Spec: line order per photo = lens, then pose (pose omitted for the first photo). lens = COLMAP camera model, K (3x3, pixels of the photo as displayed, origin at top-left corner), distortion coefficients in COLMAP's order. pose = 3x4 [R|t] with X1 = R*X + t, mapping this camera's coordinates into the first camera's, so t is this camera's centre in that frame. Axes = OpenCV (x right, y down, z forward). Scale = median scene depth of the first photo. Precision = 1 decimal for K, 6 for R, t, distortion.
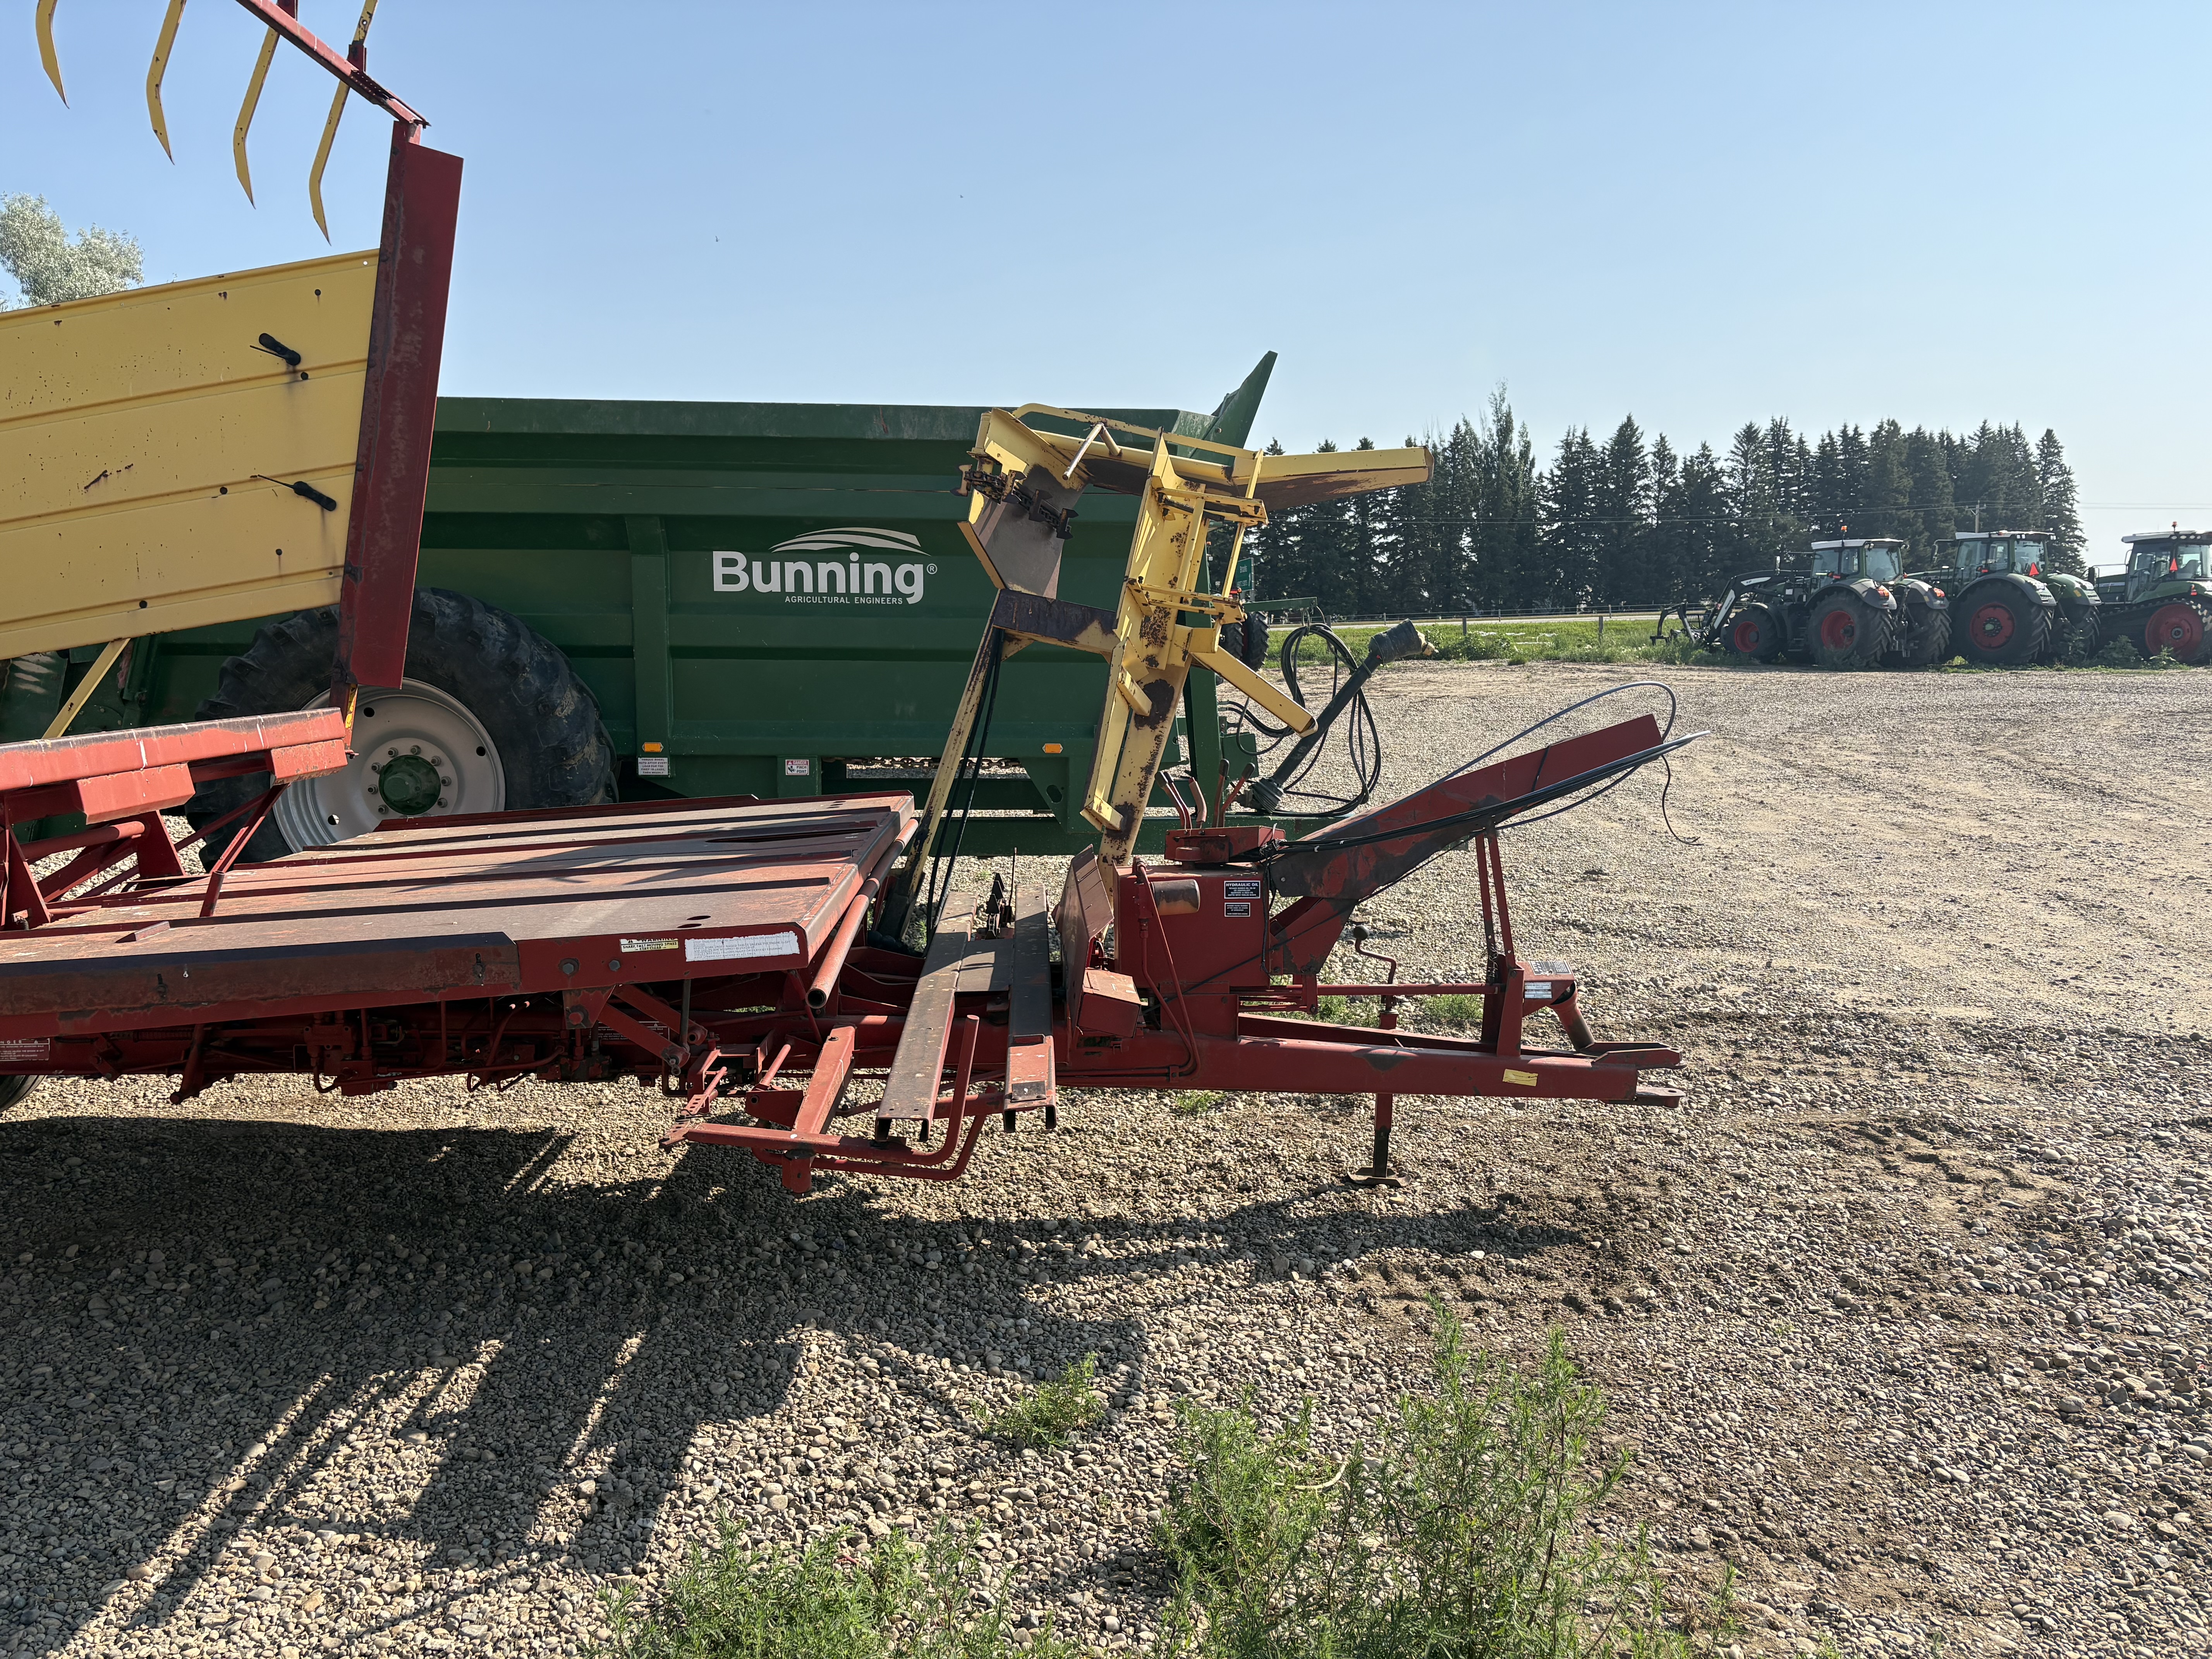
lens RADIAL K [[1662.3, 0, 1121.9], [0, 1662.3, 834.8], [0, 0, 1]] dist [0.004190, -0.034782]
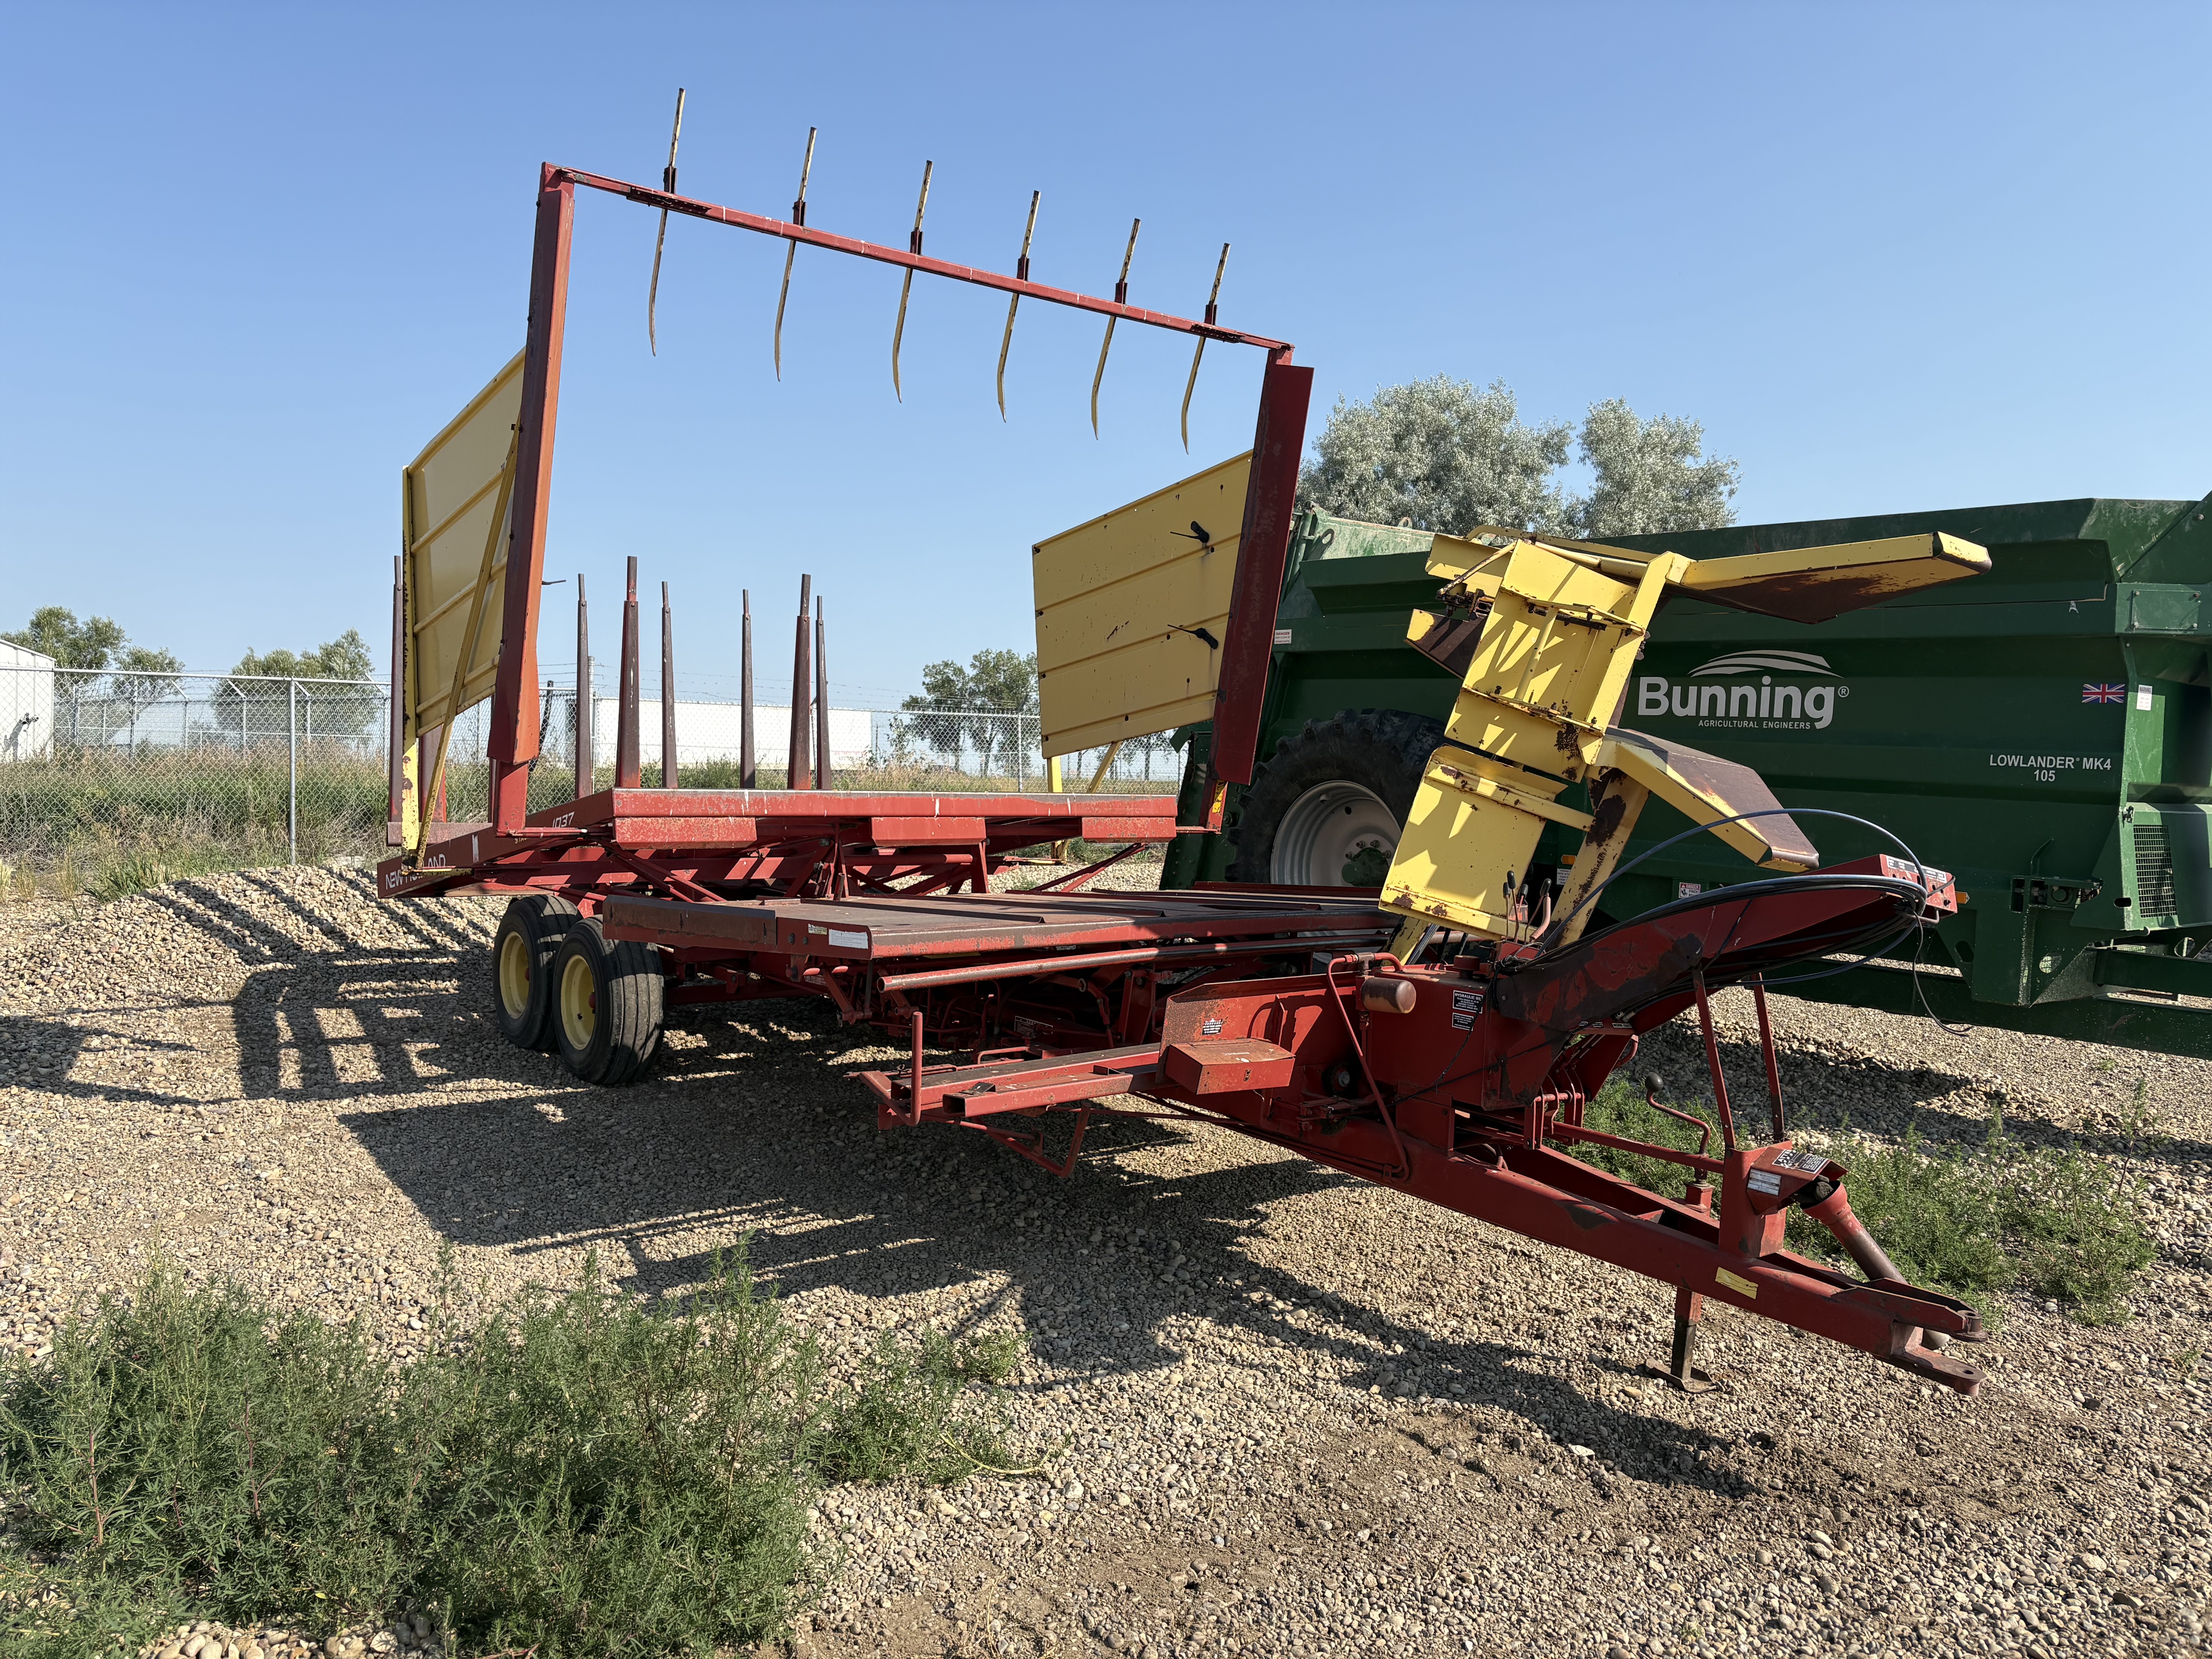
lens RADIAL K [[1662.3, 0, 1121.9], [0, 1662.3, 834.8], [0, 0, 1]] dist [0.004190, -0.034782]
pose [[0.564200, 0.059996, -0.823456, 0.481853], [-0.131044, 0.991221, -0.017567, -0.012712], [0.815173, 0.117820, 0.567109, 0.171655]]
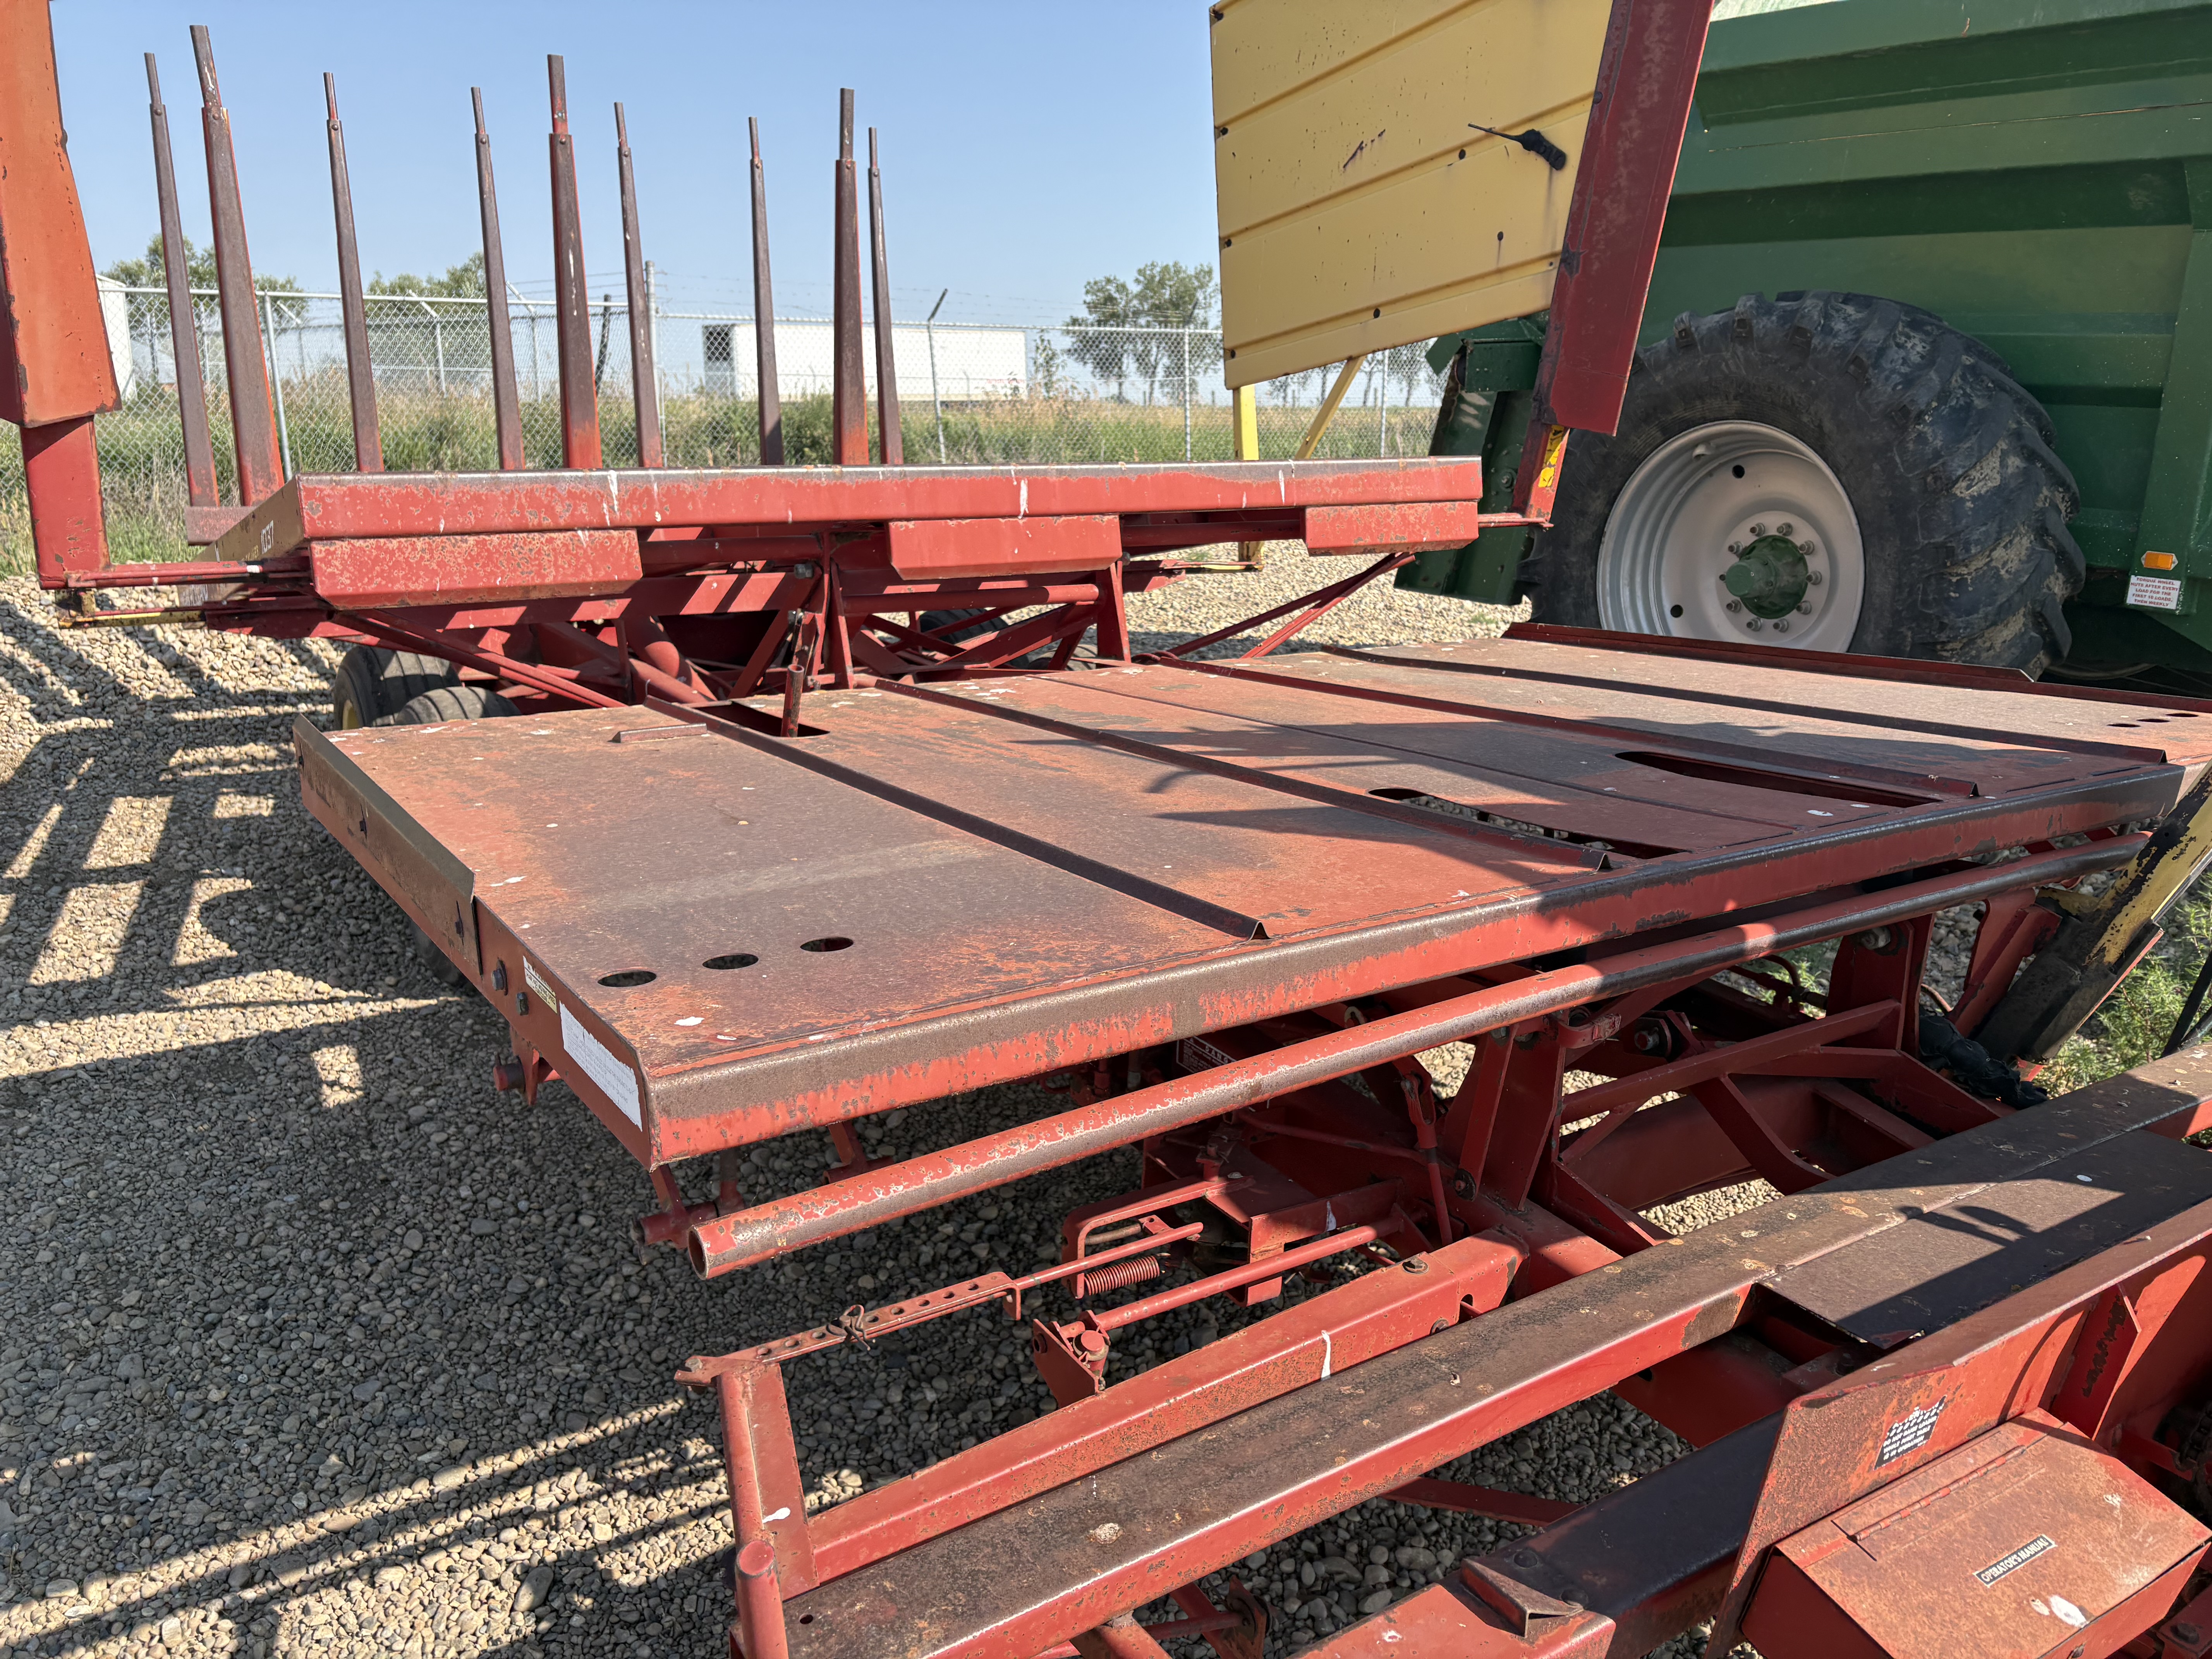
lens RADIAL K [[1651.2, 0, 1123.8], [0, 1651.2, 832.0], [0, 0, 1]] dist [0.008762, 0.007041]
pose [[0.480729, 0.244191, -0.842182, 0.073106], [-0.123106, 0.969725, 0.210901, -0.041318], [0.868185, 0.002292, 0.496236, 0.413226]]
